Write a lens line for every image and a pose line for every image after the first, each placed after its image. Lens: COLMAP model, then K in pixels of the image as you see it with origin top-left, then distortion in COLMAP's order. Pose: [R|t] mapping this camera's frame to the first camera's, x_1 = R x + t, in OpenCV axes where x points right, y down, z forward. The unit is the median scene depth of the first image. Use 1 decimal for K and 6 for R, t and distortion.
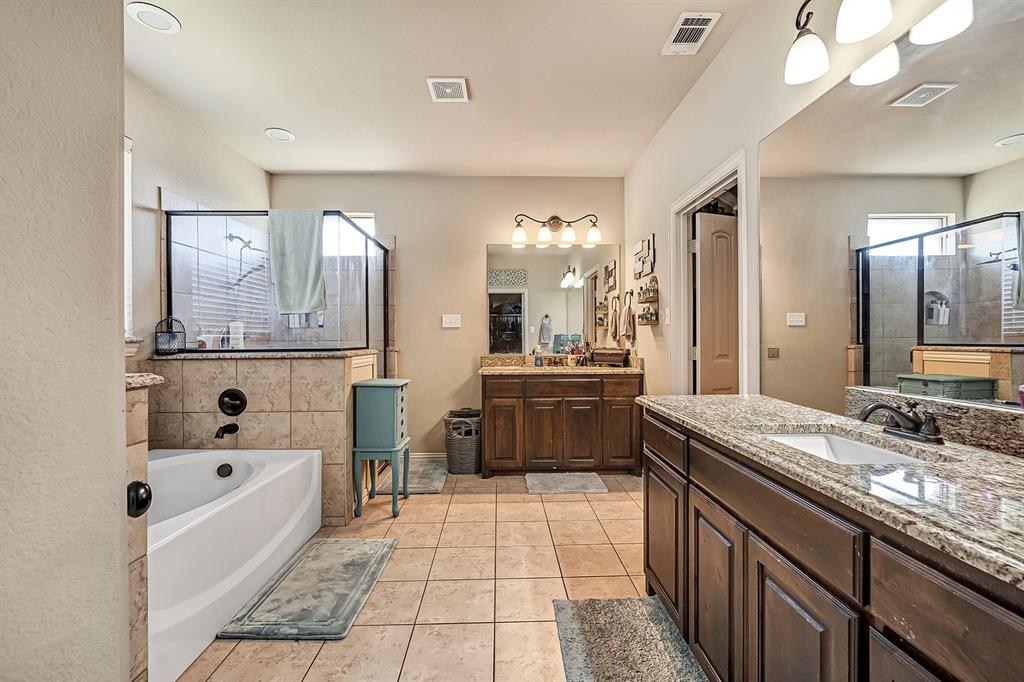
lens RADIAL K [[444.3, 0, 509.0], [0, 444.3, 338.4], [0, 0, 1]] dist [-0.002636, 0.000564]
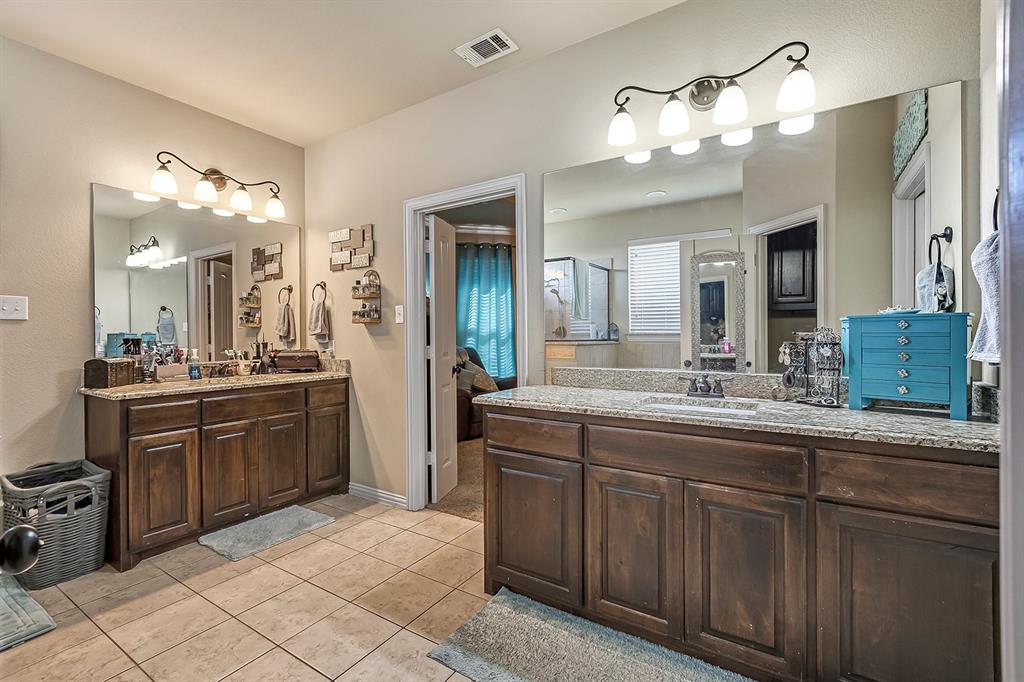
lens RADIAL K [[453.5, 0, 517.7], [0, 453.5, 336.3], [0, 0, 1]] dist [-0.005903, -0.000573]
pose [[0.549340, -0.001863, 0.835597, -0.276406], [0.006316, 0.999978, -0.001923, 0.000746], [-0.835575, 0.006334, 0.549339, 0.215097]]
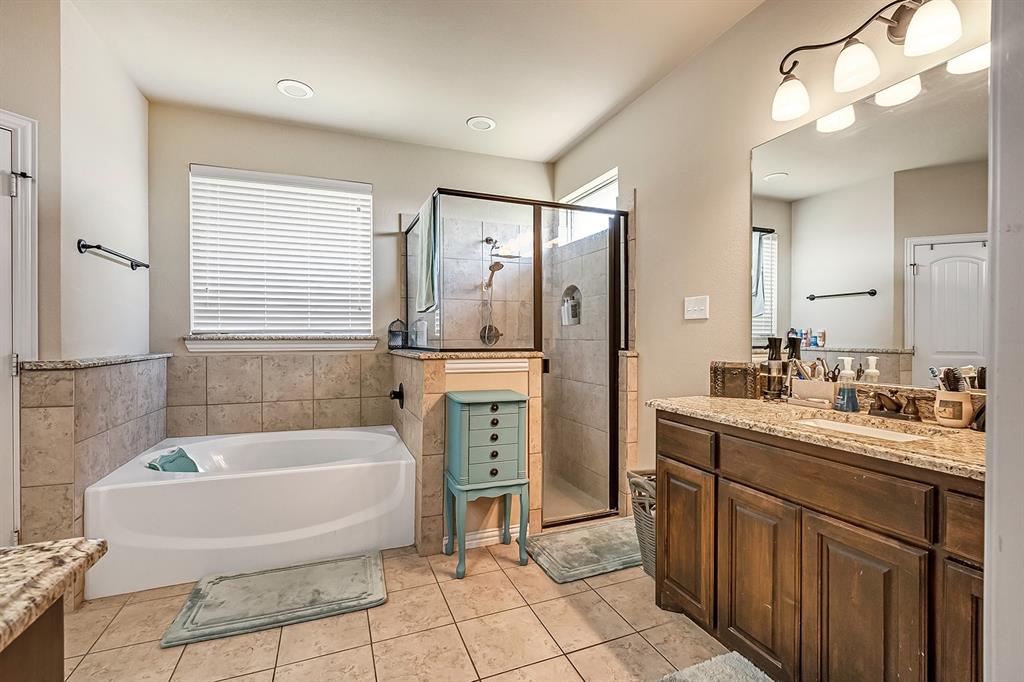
lens RADIAL K [[446.2, 0, 512.0], [0, 446.2, 341.0], [0, 0, 1]] dist [-0.006784, 0.000327]
pose [[0.347218, 0.012940, -0.937695, 0.374027], [-0.003706, 0.999916, 0.012426, -0.002859], [0.937777, -0.000839, 0.347237, 0.658835]]
